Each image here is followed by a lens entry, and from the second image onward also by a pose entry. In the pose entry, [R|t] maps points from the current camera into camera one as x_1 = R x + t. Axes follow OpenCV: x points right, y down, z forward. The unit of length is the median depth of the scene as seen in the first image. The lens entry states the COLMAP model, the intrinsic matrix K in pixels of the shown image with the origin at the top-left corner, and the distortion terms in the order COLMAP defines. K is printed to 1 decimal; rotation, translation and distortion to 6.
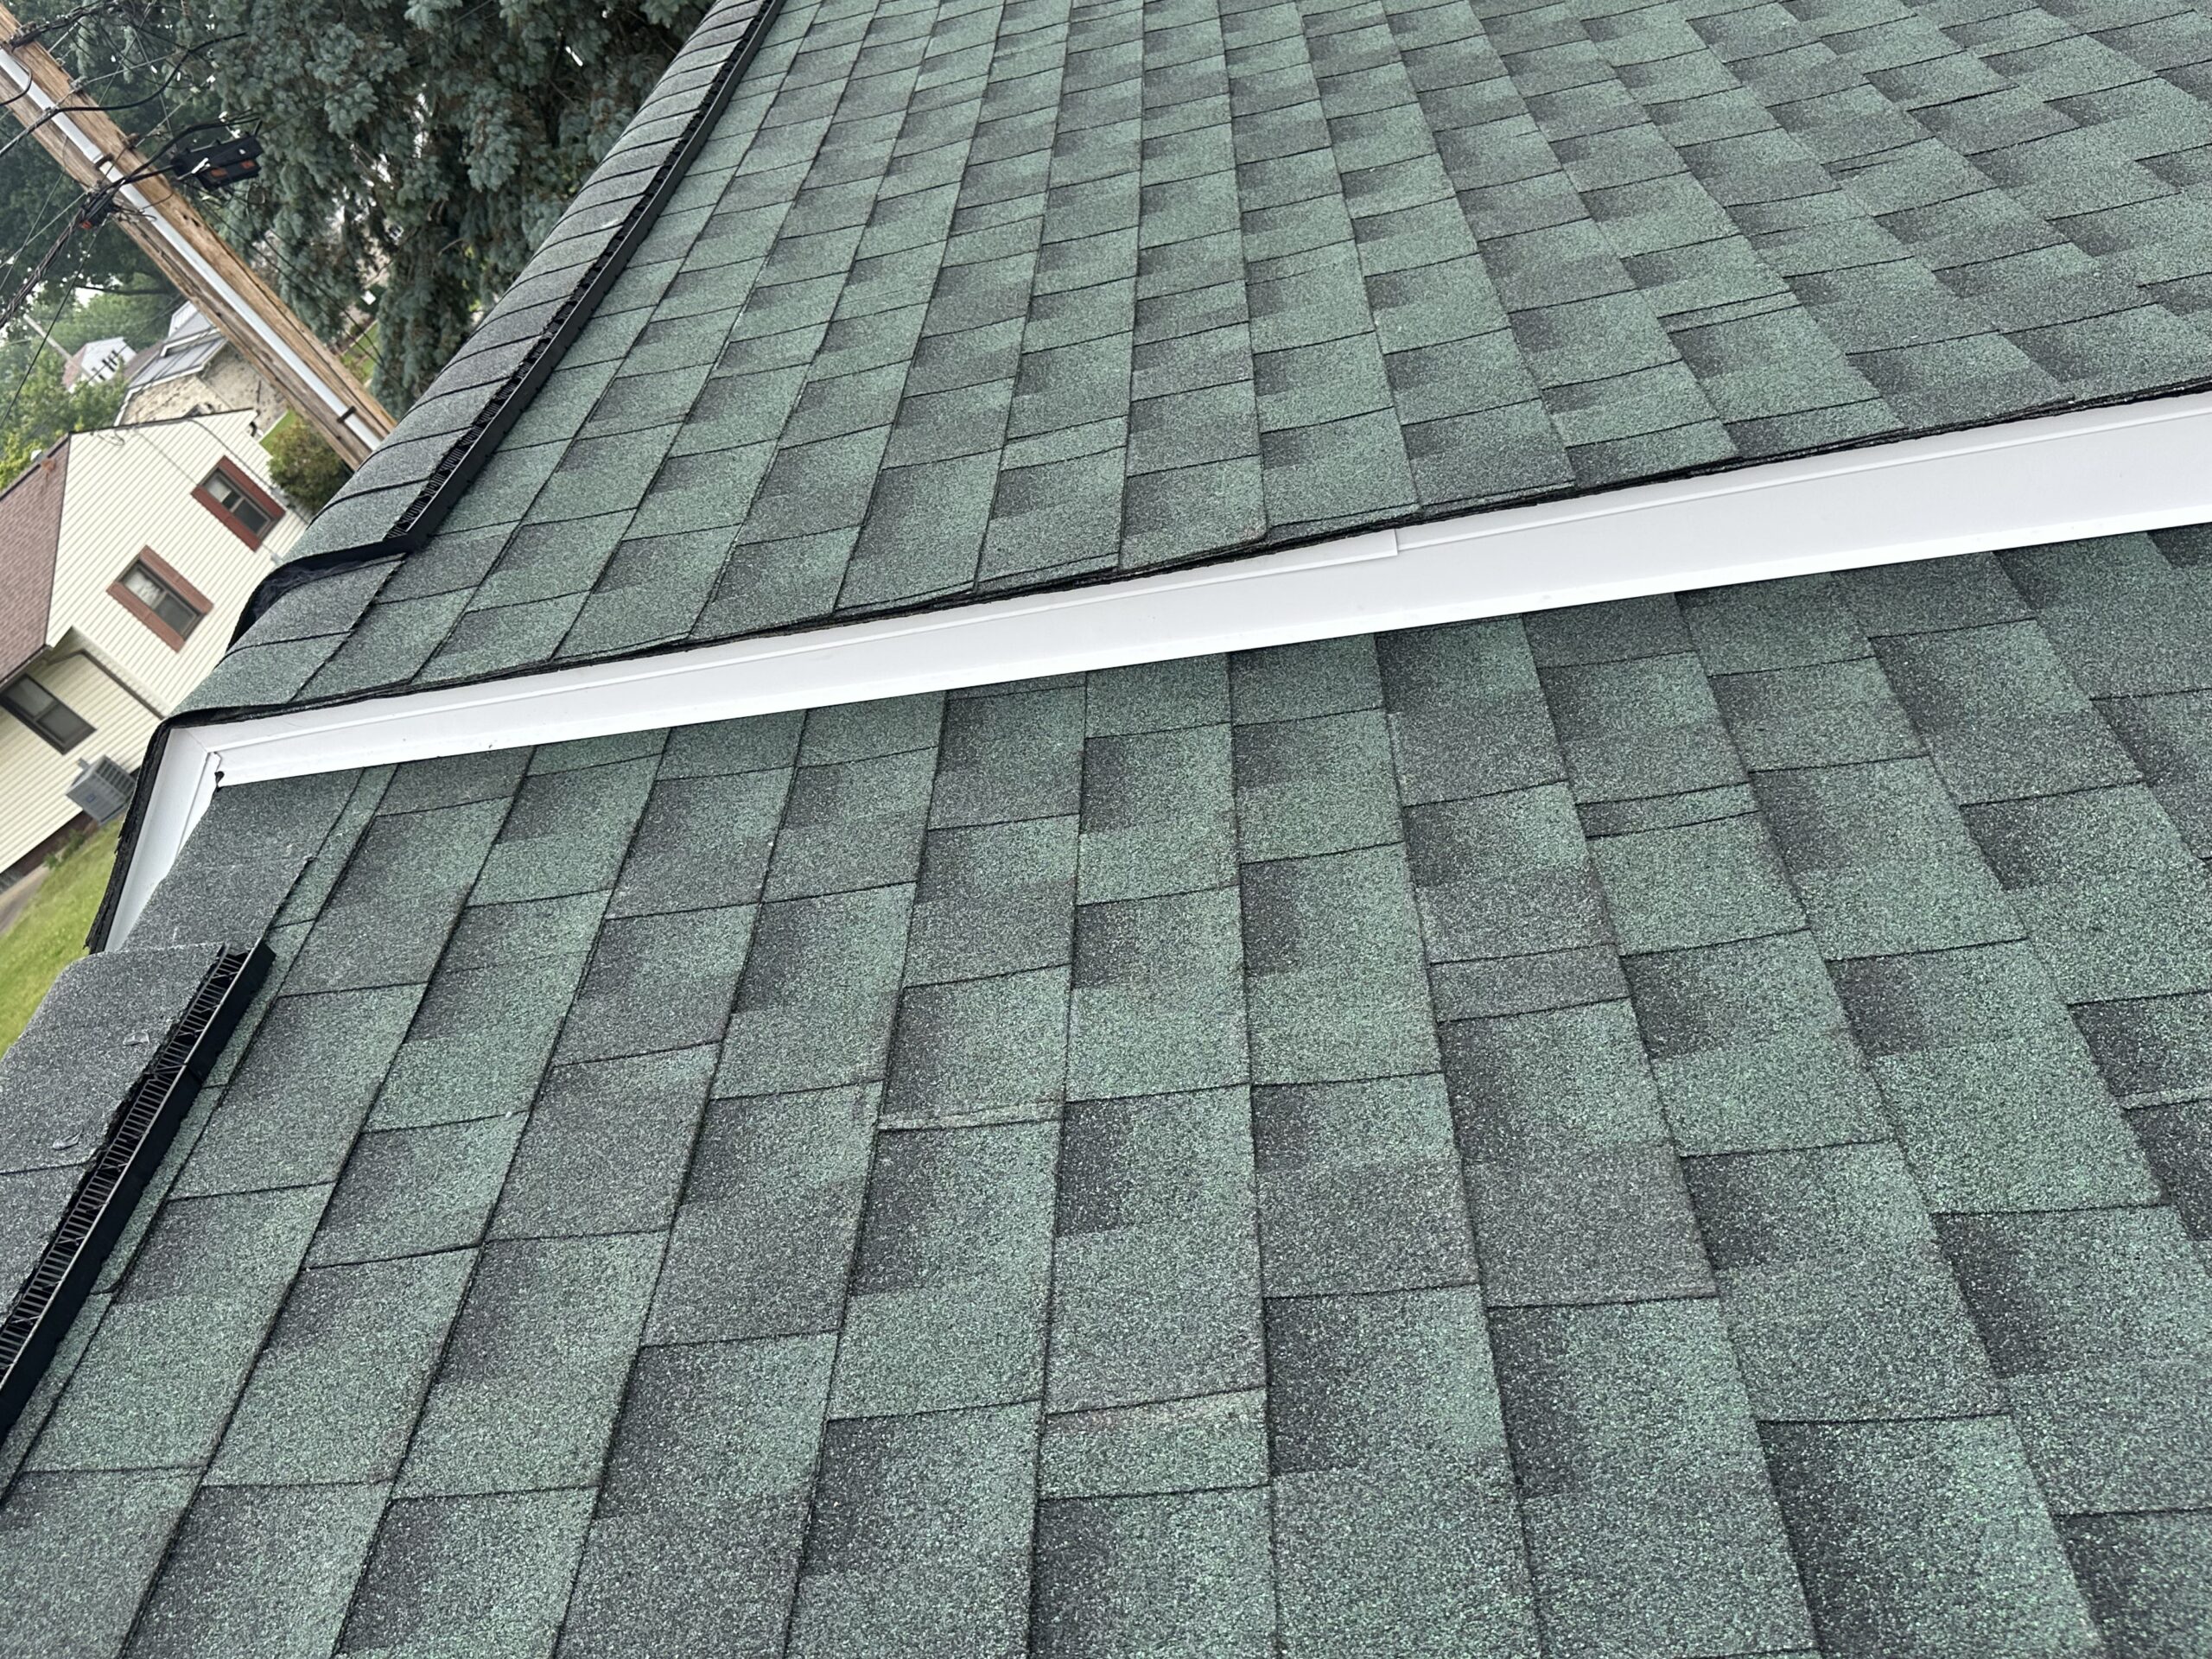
lens RADIAL K [[1933.1, 0, 1120.5], [0, 1933.1, 805.9], [0, 0, 1]] dist [0.033792, -0.039498]
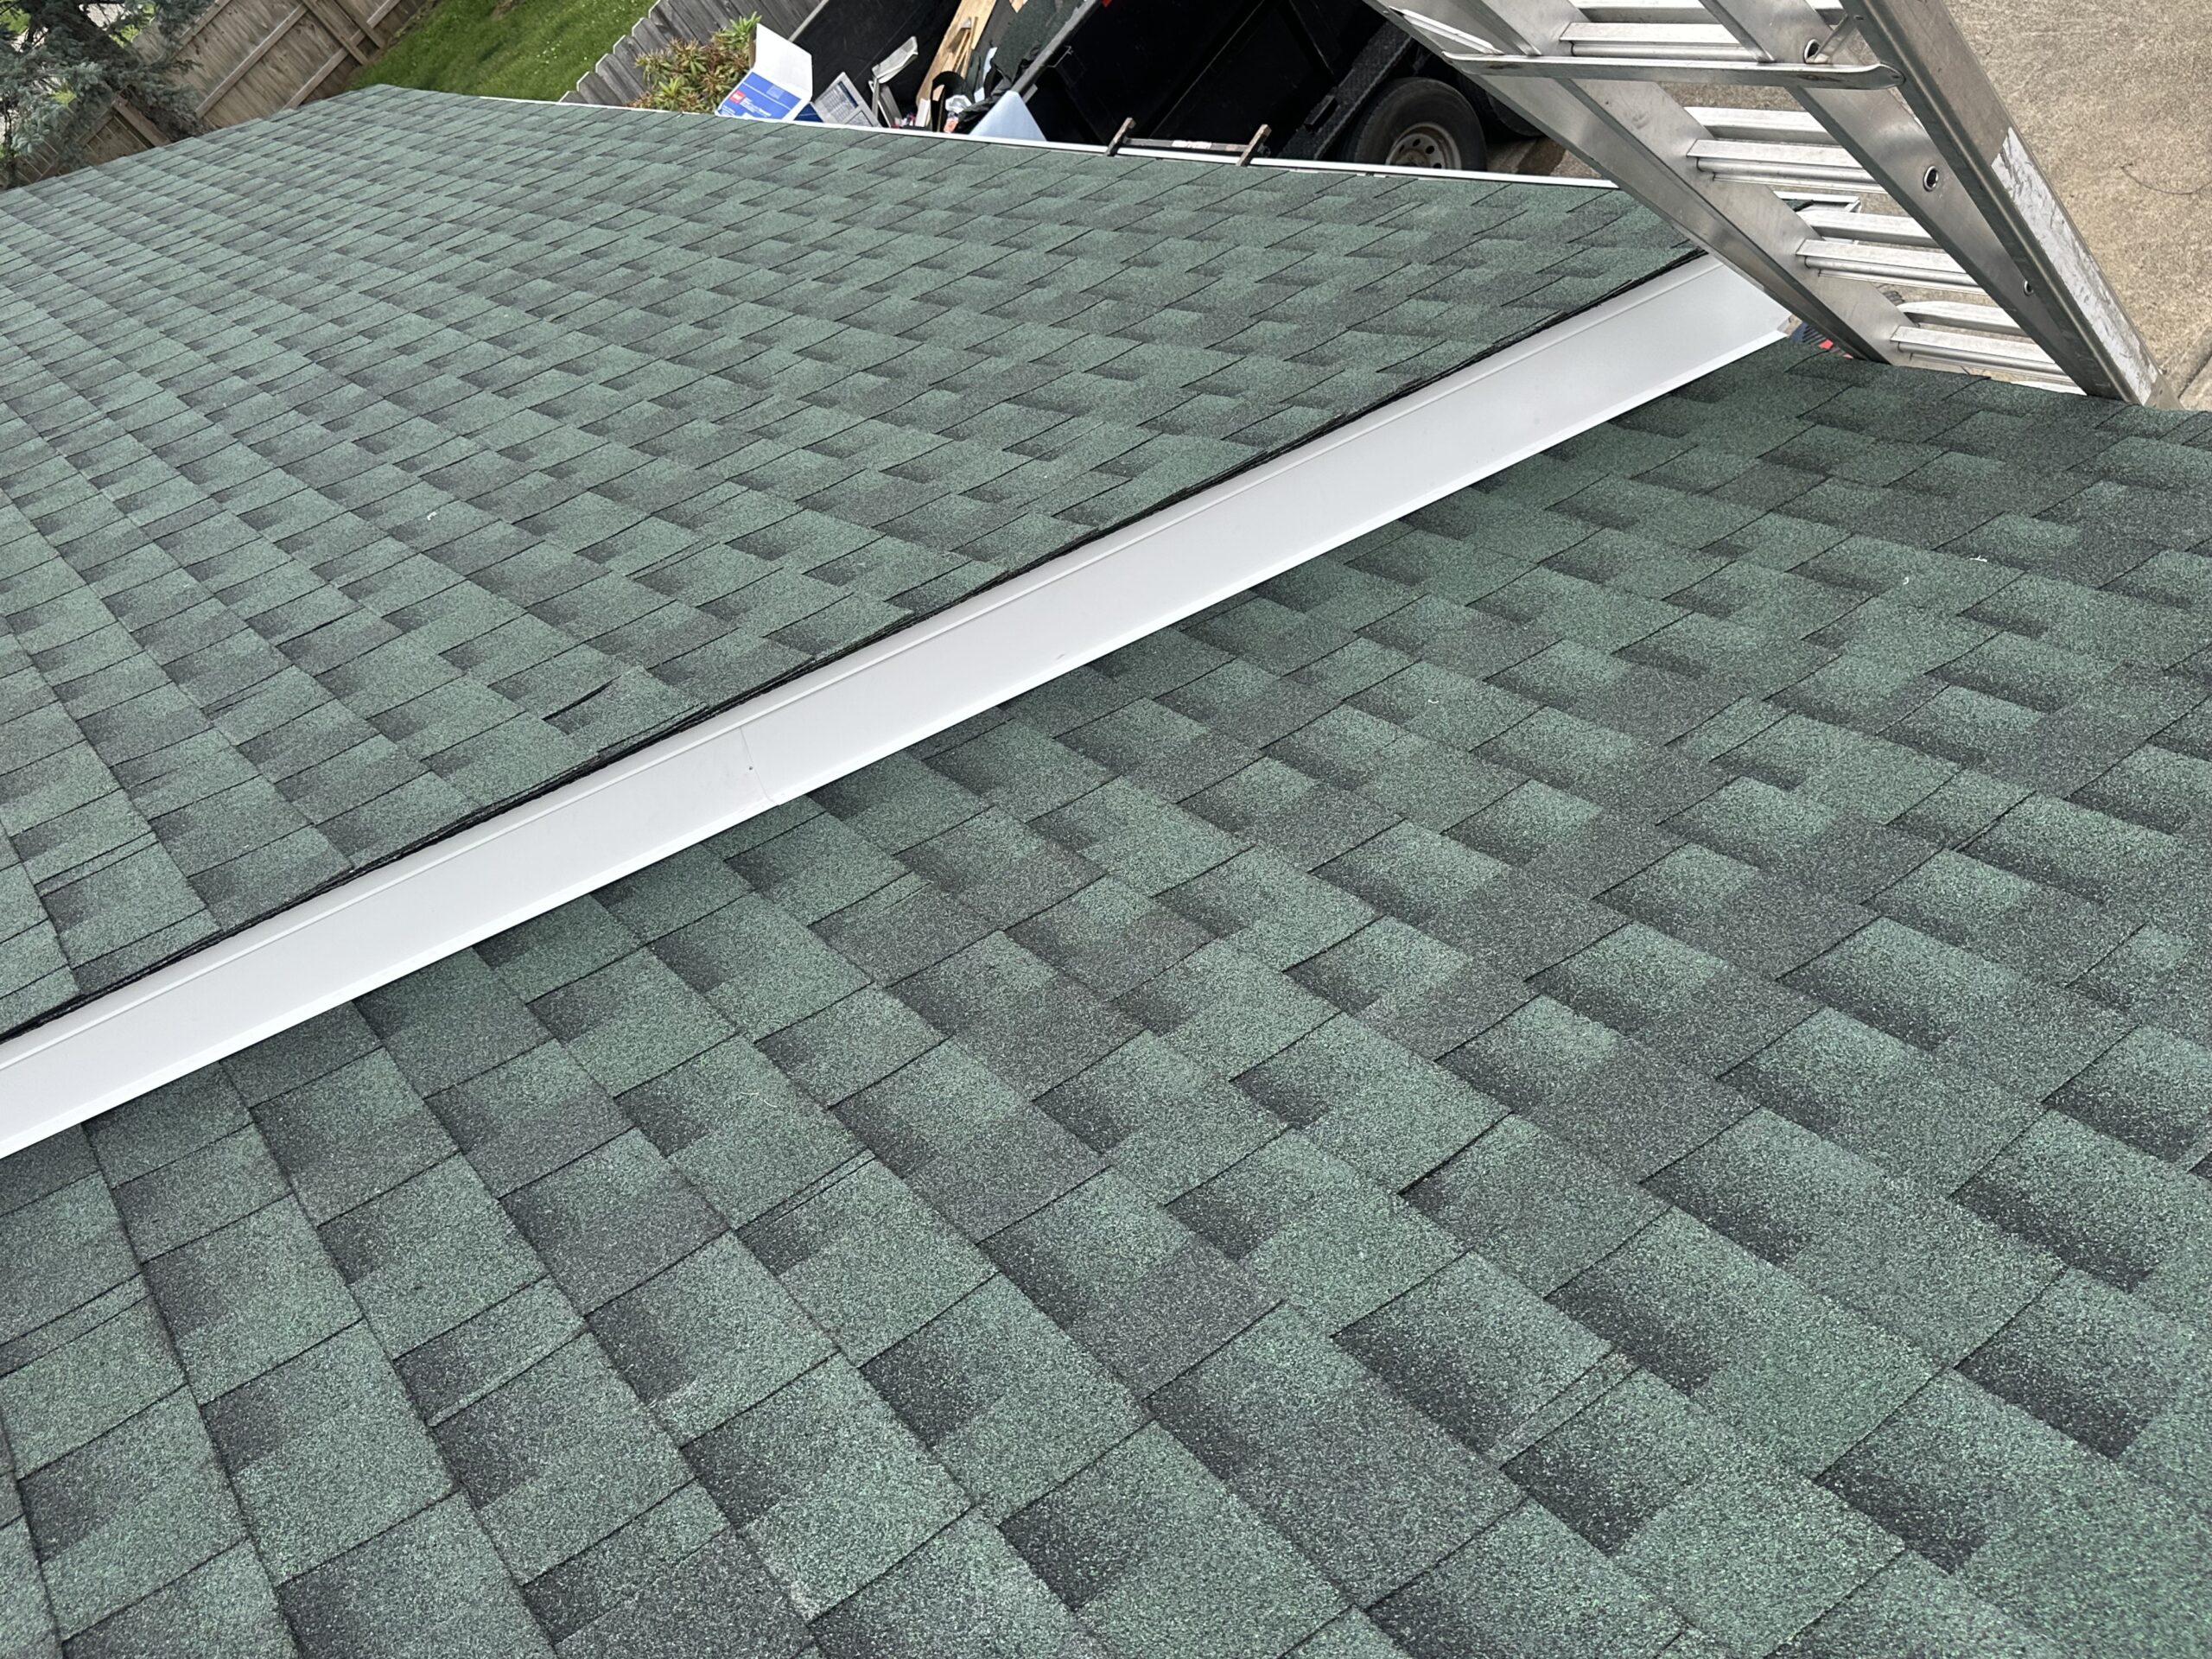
lens RADIAL K [[1933.1, 0, 1096.6], [0, 1933.1, 832.1], [0, 0, 1]] dist [0.033792, -0.039498]
pose [[0.815710, -0.271448, 0.510815, 0.246858], [0.372483, 0.922102, -0.104804, 0.069621], [-0.442575, 0.275760, 0.853278, -0.247196]]
